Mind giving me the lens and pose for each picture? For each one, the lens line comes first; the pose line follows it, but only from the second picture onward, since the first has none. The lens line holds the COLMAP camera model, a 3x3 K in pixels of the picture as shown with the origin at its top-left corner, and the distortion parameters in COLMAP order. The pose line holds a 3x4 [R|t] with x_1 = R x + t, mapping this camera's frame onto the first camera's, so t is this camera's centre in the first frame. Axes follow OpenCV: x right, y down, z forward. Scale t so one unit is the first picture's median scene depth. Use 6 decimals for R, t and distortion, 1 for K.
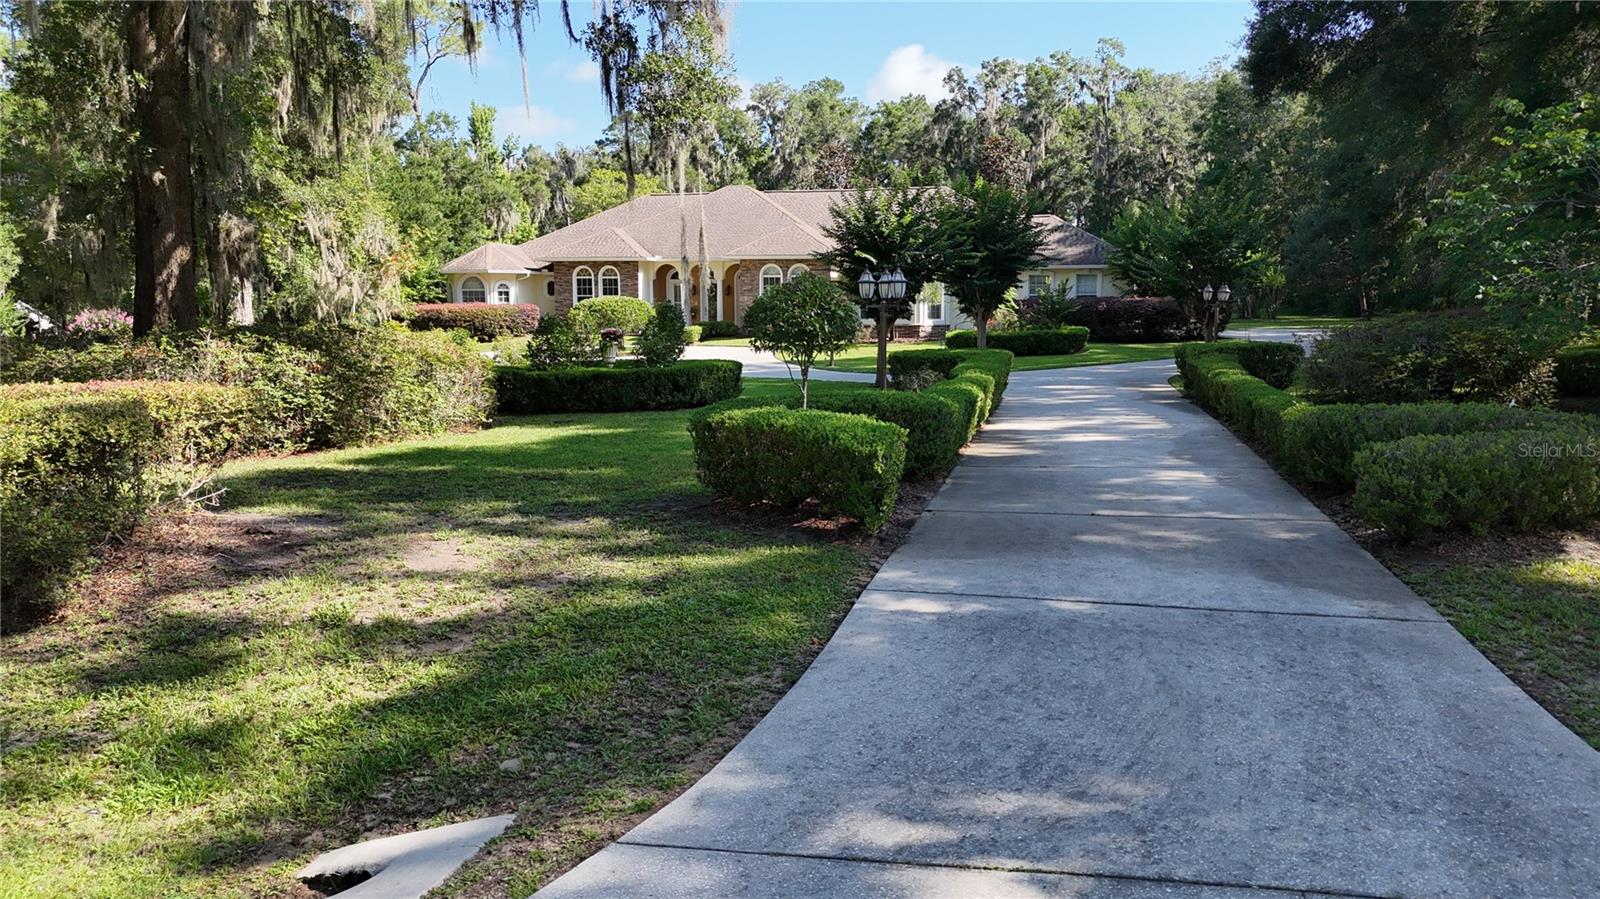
lens RADIAL K [[1176.3, 0, 805.7], [0, 1176.3, 455.2], [0, 0, 1]] dist [0.069026, -0.060681]
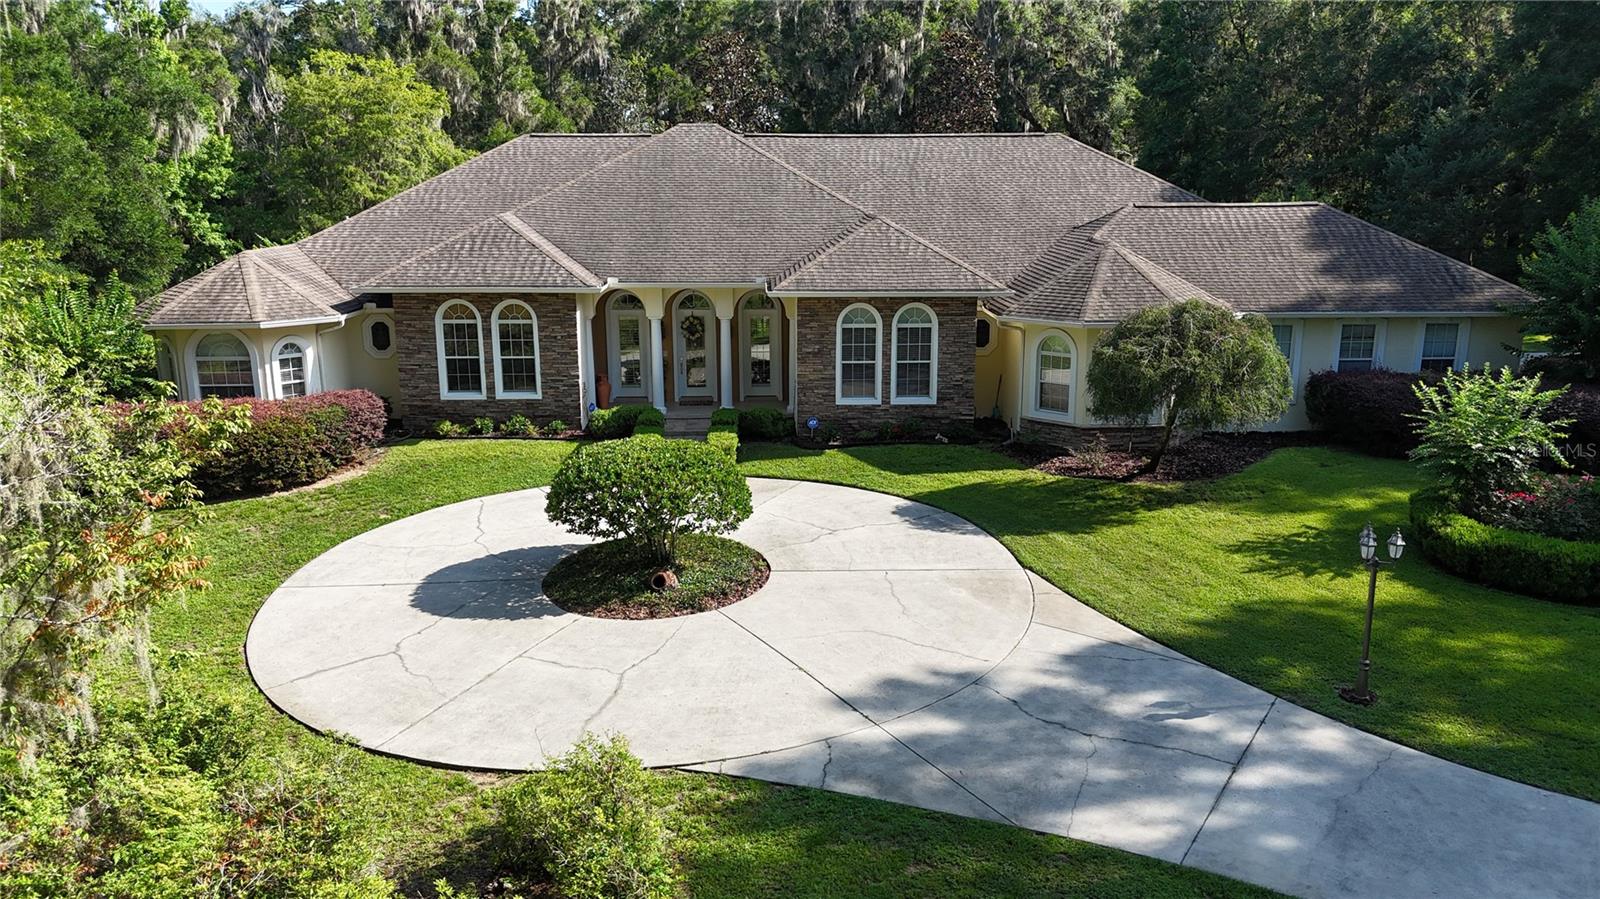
lens RADIAL K [[1176.3, 0, 804.0], [0, 1176.3, 450.9], [0, 0, 1]] dist [0.069026, -0.060681]
pose [[0.964546, -0.060362, 0.256921, -0.093503], [0.033637, 0.993671, 0.107173, -0.075700], [-0.261764, -0.094732, 0.960472, 0.246287]]
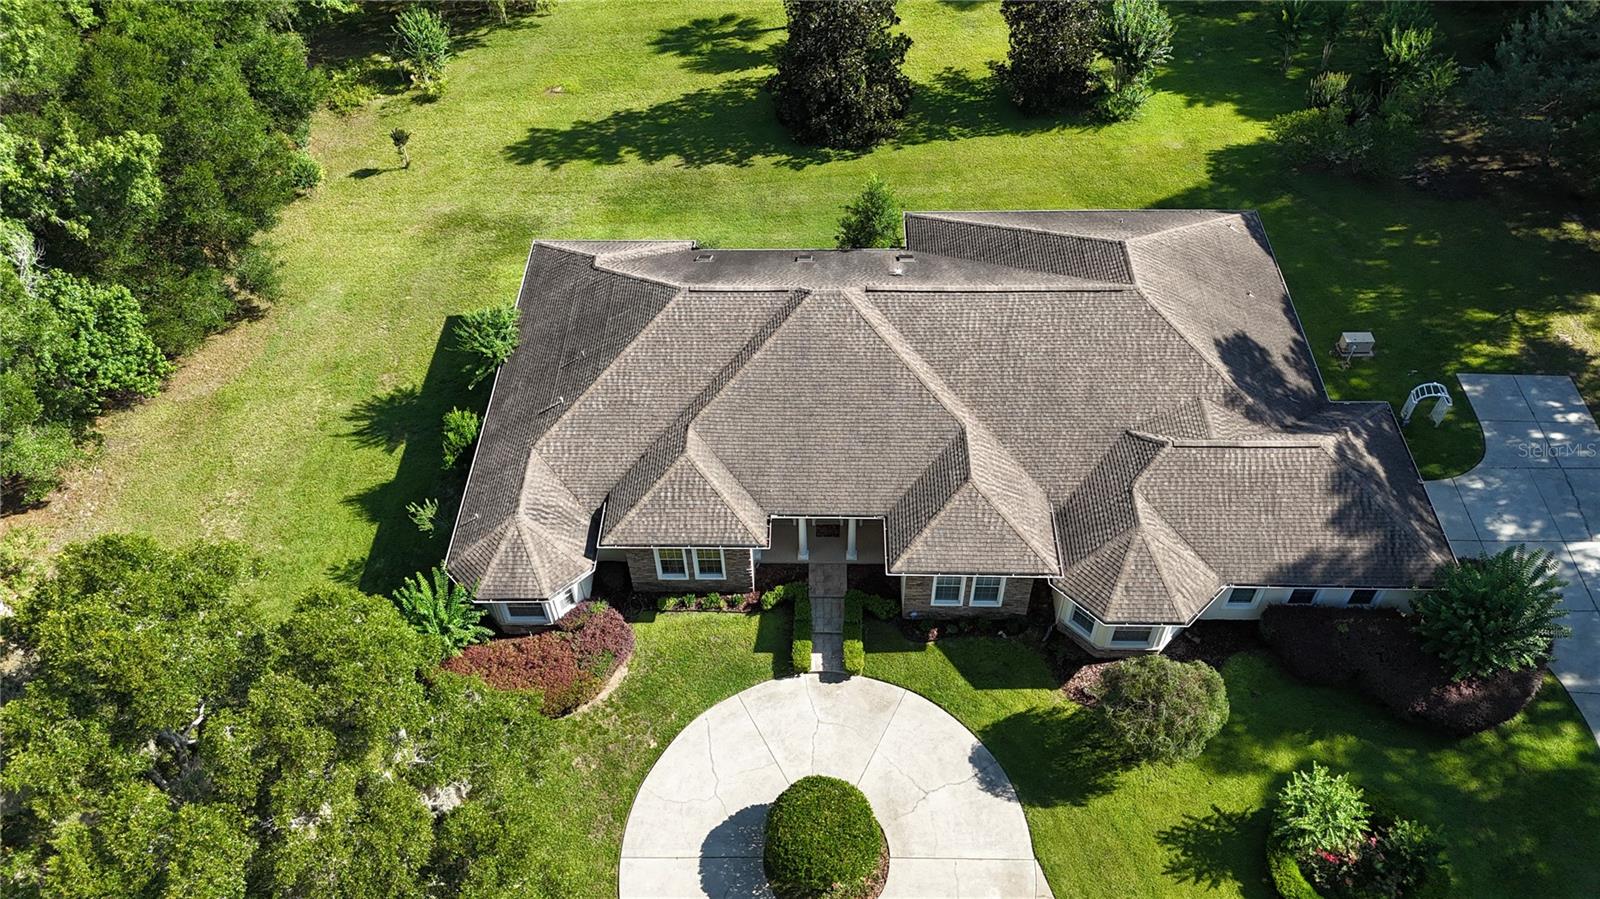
lens RADIAL K [[1176.3, 0, 795.7], [0, 1176.3, 432.7], [0, 0, 1]] dist [0.069026, -0.060681]
pose [[0.978177, -0.169751, 0.119812, -0.097294], [0.051173, 0.755706, 0.652909, -0.346977], [-0.201374, -0.632529, 0.747901, 0.257110]]
